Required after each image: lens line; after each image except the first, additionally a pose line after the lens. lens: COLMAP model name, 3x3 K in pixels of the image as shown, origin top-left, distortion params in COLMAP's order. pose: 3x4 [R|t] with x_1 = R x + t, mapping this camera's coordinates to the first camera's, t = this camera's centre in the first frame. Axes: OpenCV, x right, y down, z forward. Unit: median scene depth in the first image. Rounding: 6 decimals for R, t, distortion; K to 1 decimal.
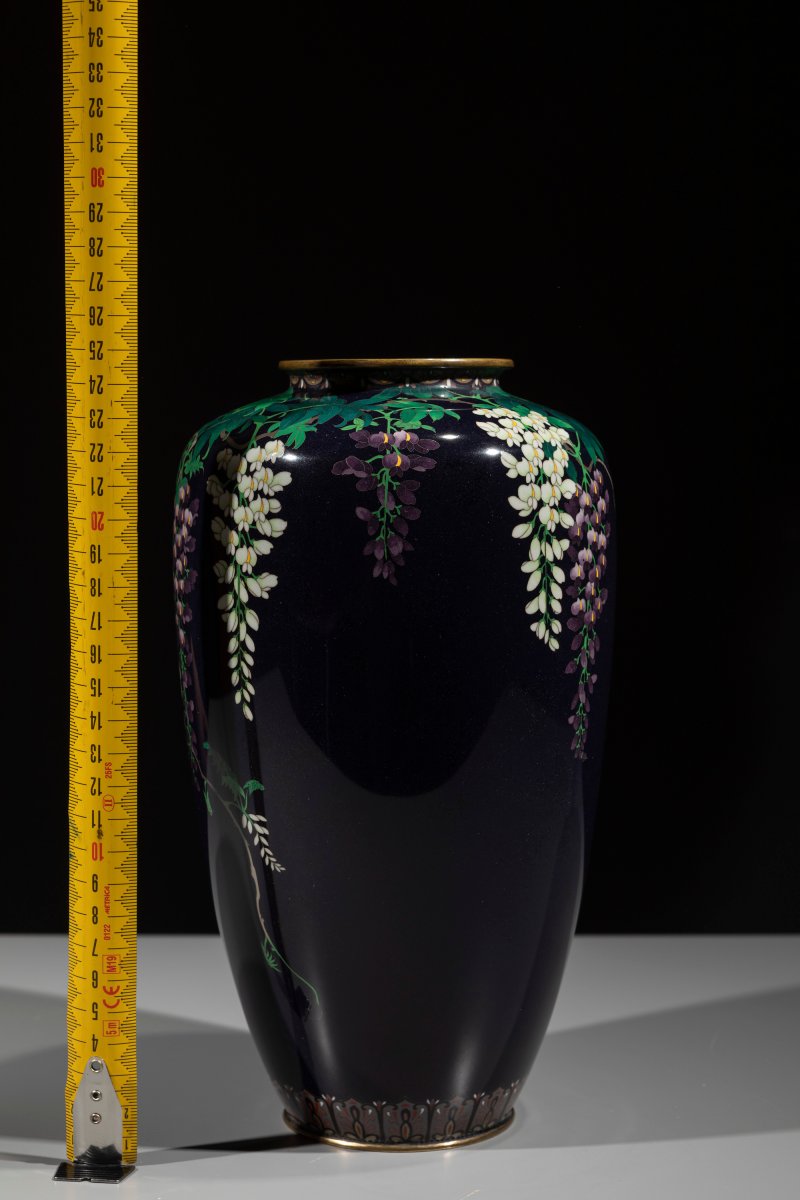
lens RADIAL K [[2429.3, 0, 401.6], [0, 2429.3, 584.5], [0, 0, 1]] dist [0.041415, 0.168251]
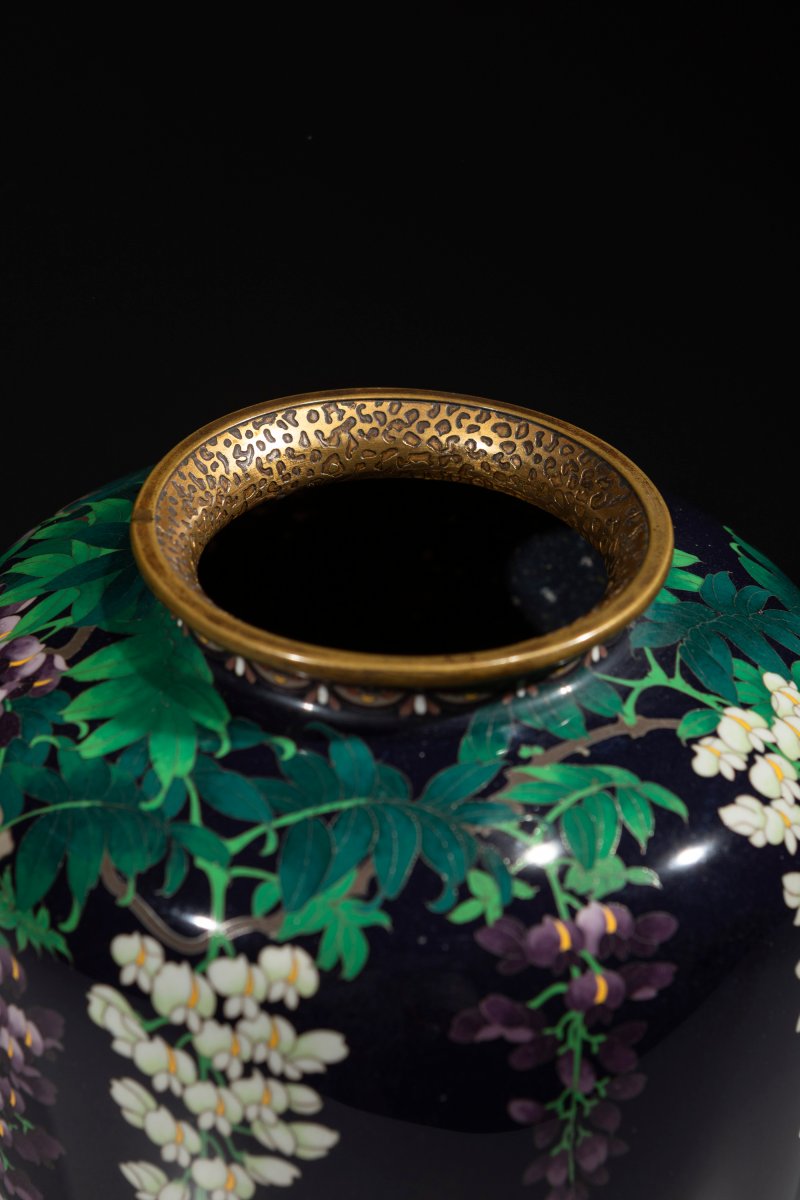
lens RADIAL K [[2752.5, 0, 400.0], [0, 2752.5, 600.0], [0, 0, 1]] dist [0.110895, 0.443714]
pose [[0.931209, -0.175795, 0.319290, -0.173822], [0.000203, 0.876251, 0.481855, -0.338453], [-0.364486, -0.448643, 0.816008, 0.635147]]
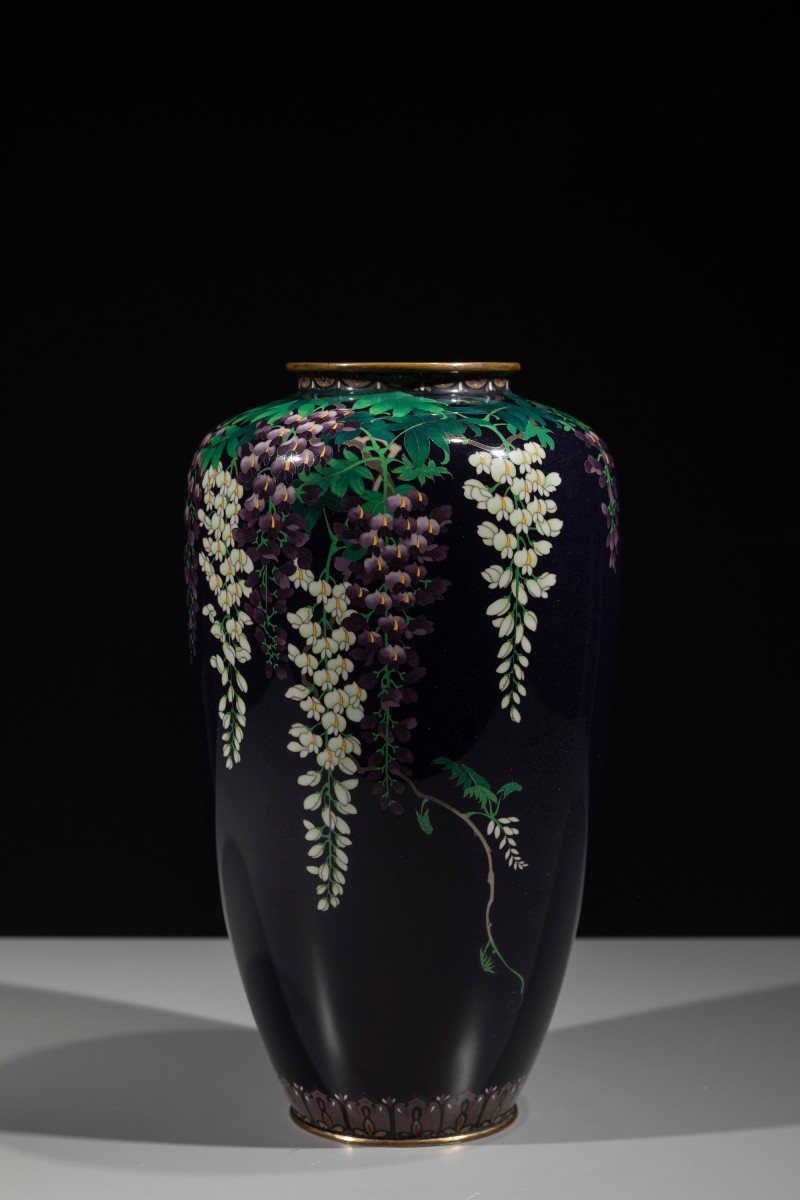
lens RADIAL K [[2429.3, 0, 401.6], [0, 2429.3, 584.5], [0, 0, 1]] dist [0.041415, 0.168251]
pose [[0.338075, -0.072326, 0.938336, -1.025010], [0.075593, 0.995908, 0.049528, -0.054501], [-0.938078, 0.054187, 0.342159, 0.706923]]
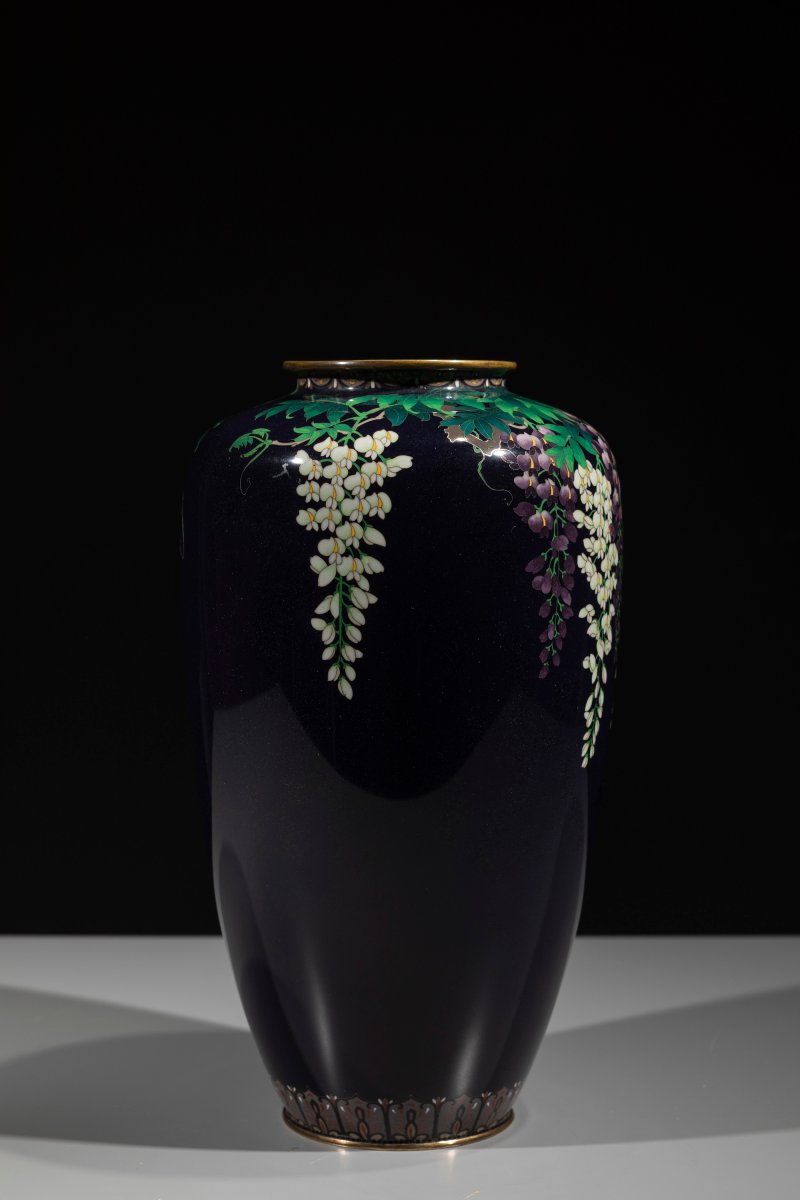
lens RADIAL K [[2429.3, 0, 401.6], [0, 2429.3, 584.5], [0, 0, 1]] dist [0.041415, 0.168251]
pose [[-0.999409, 0.003667, -0.034179, 0.034188], [-0.001882, 0.986967, 0.160912, -0.174320], [0.034324, 0.160881, -0.986377, 2.146950]]
